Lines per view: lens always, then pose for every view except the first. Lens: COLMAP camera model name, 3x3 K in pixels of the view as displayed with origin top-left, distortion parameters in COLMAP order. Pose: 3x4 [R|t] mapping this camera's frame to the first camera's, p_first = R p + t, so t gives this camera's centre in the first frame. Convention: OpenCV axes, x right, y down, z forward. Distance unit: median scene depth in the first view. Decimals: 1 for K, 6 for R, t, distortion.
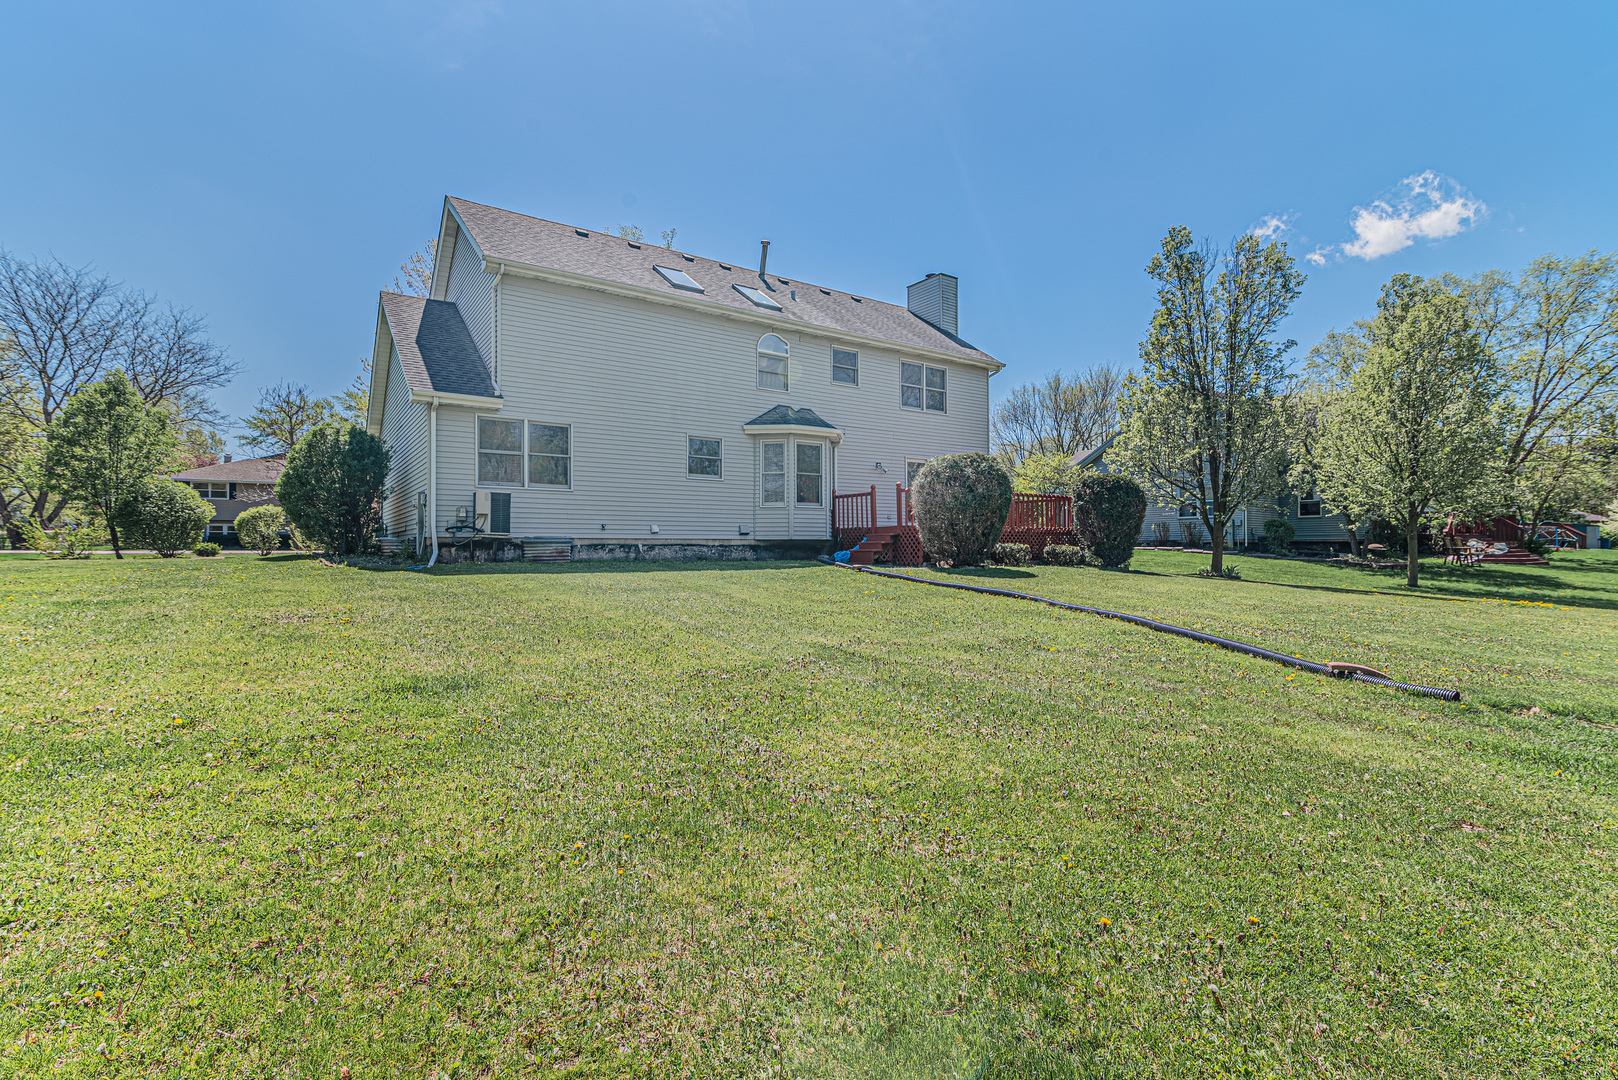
lens RADIAL K [[760.8, 0, 808.6], [0, 760.8, 542.0], [0, 0, 1]] dist [0.002639, 0.000171]
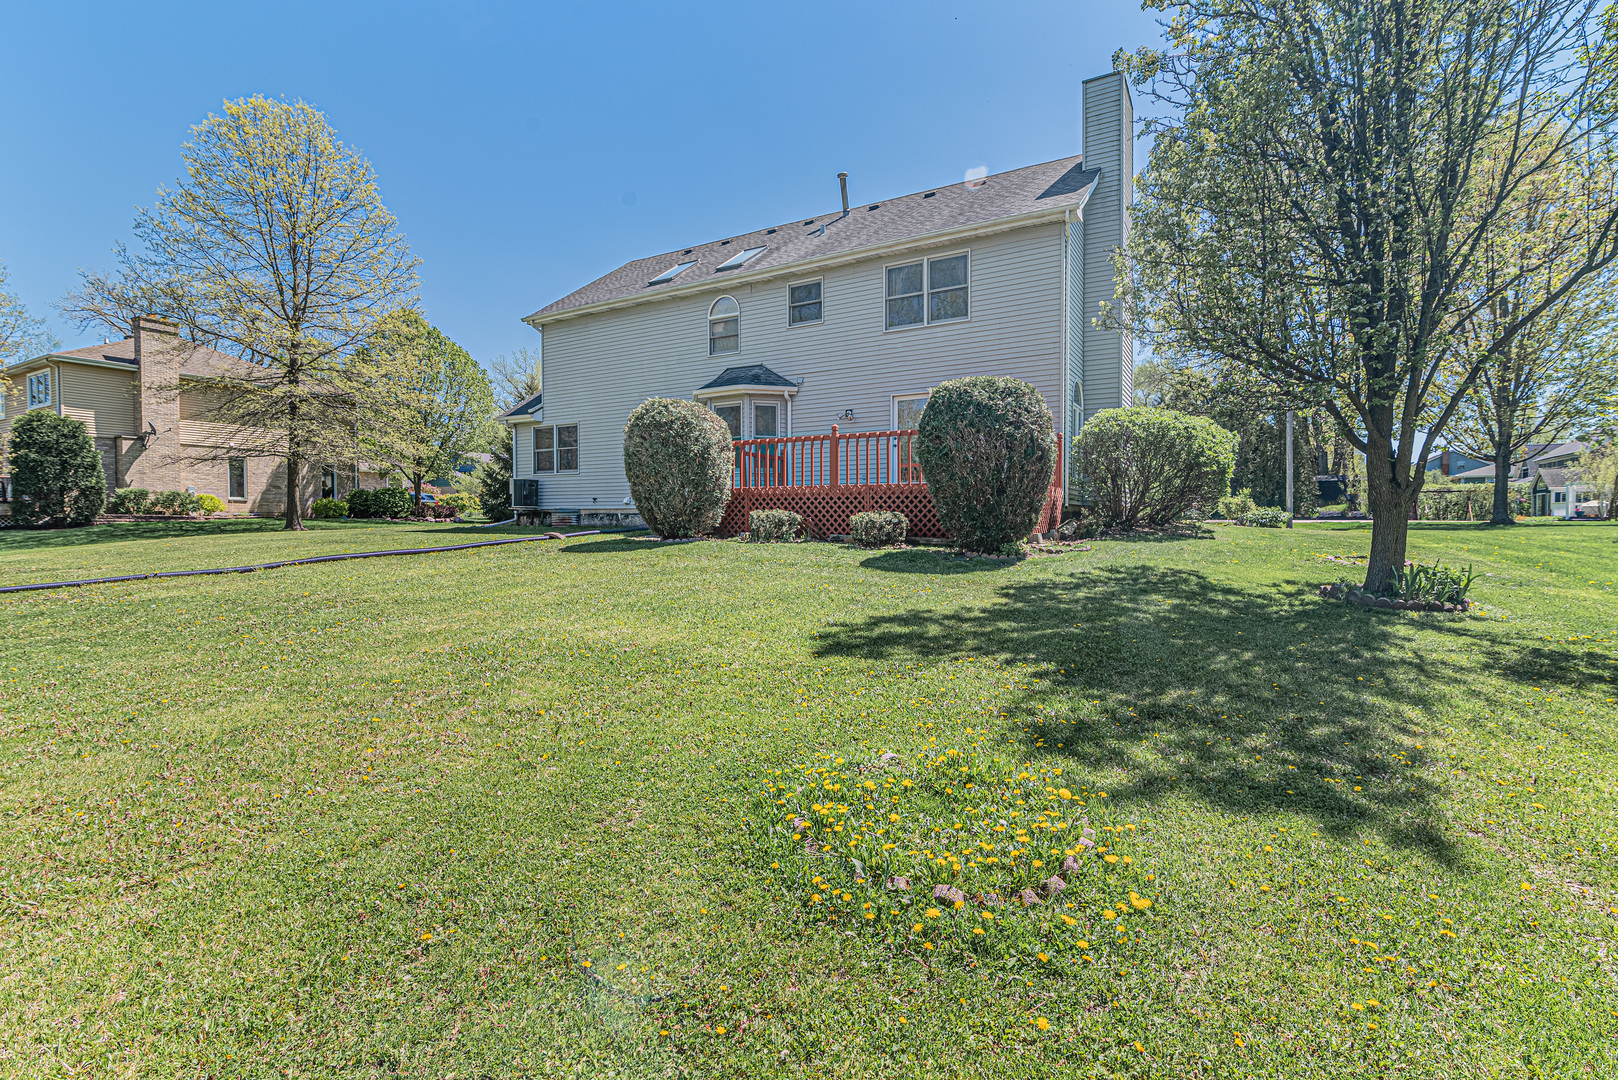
lens RADIAL K [[760.8, 0, 808.9], [0, 760.8, 535.4], [0, 0, 1]] dist [0.002639, 0.000171]
pose [[0.394451, 0.018823, -0.918724, 0.877091], [0.005679, 0.999721, 0.022921, 0.010443], [0.918900, -0.014258, 0.394234, 0.696928]]
